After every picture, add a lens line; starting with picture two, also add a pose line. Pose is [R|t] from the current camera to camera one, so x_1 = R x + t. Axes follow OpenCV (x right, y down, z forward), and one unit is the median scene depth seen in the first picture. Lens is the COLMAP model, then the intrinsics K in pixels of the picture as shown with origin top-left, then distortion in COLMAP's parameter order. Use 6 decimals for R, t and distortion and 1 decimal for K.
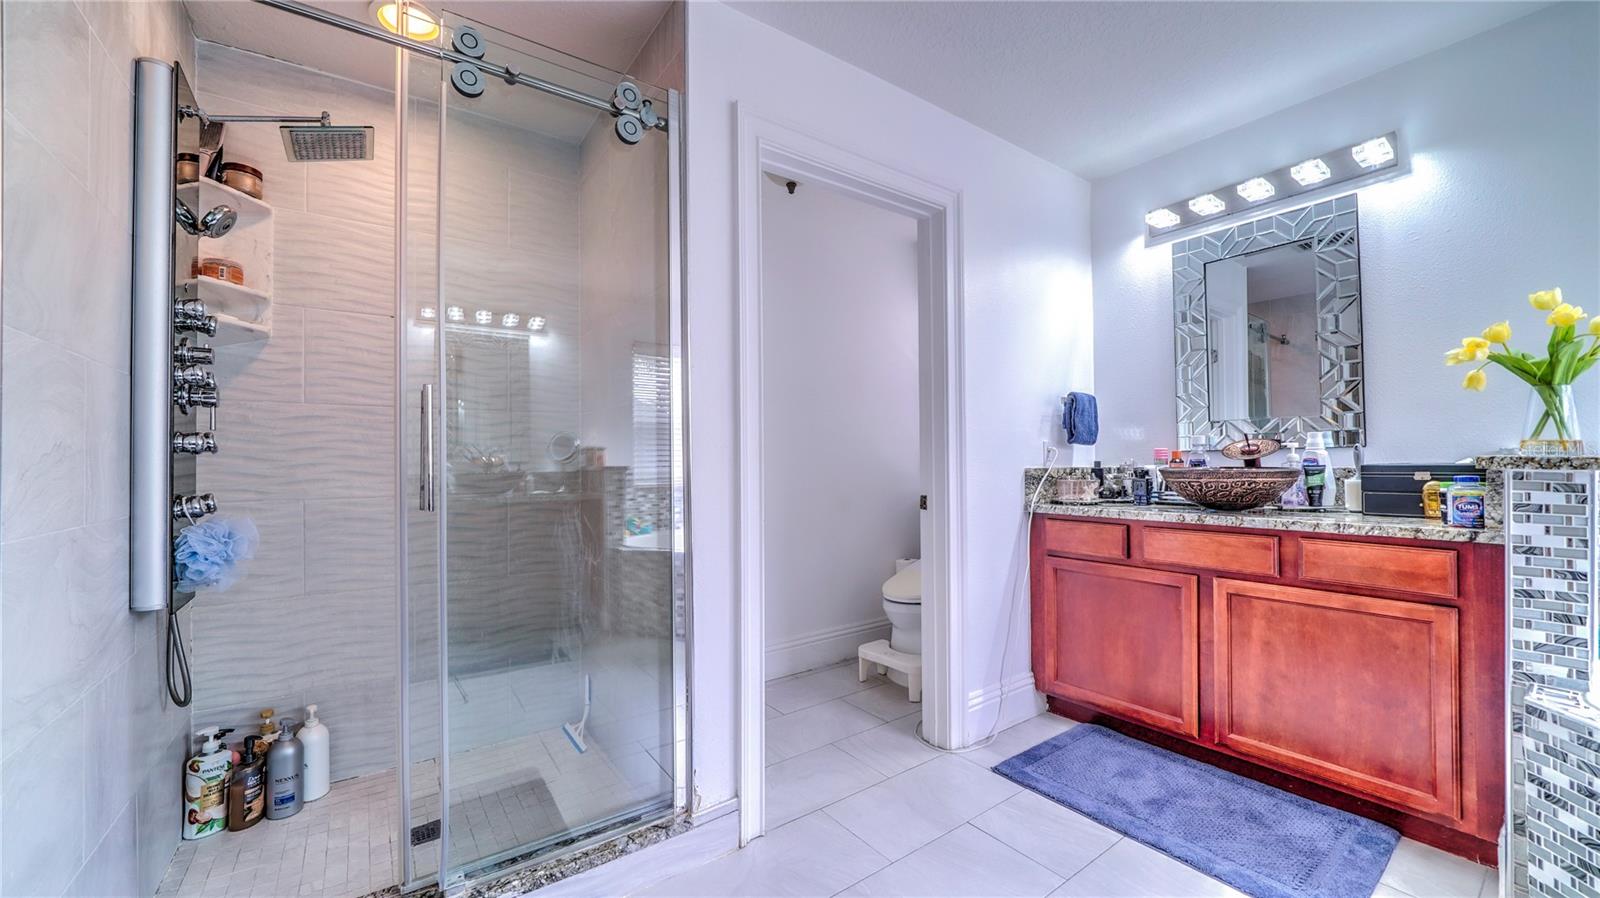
lens RADIAL K [[613.3, 0, 798.4], [0, 613.3, 450.9], [0, 0, 1]] dist [-0.009797, 0.000187]
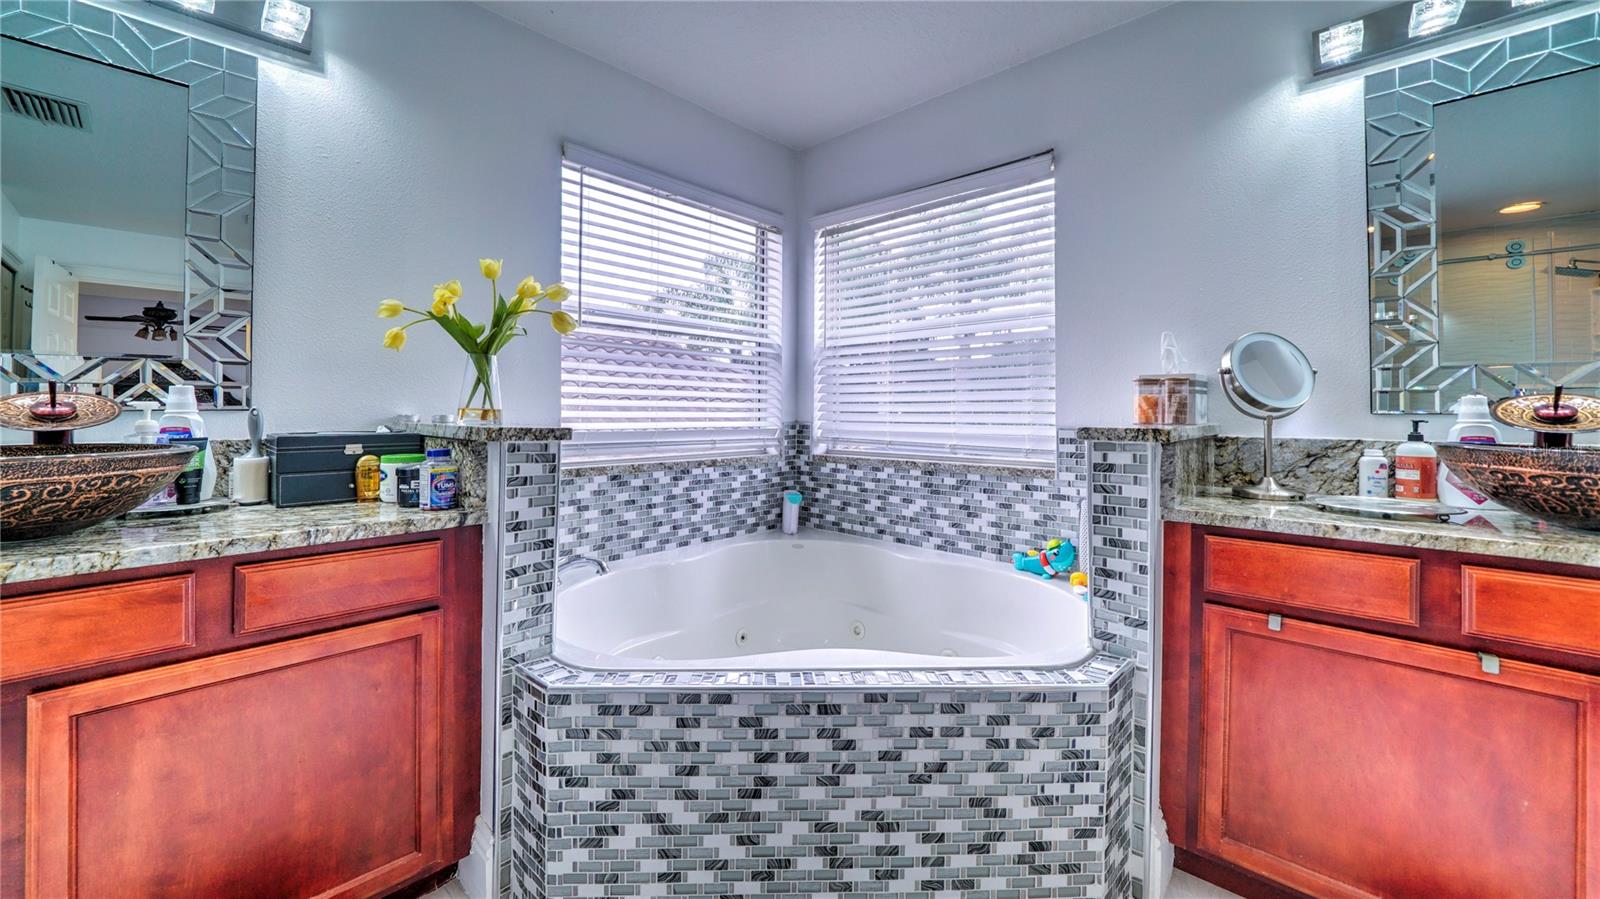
lens RADIAL K [[572.5, 0, 776.1], [0, 572.5, 408.9], [0, 0, 1]] dist [-0.014644, 0.000387]
pose [[-0.163558, 0.016553, 0.986395, 0.208330], [-0.016348, 0.999676, -0.019487, -0.006610], [-0.986398, -0.019313, -0.163235, 0.604155]]
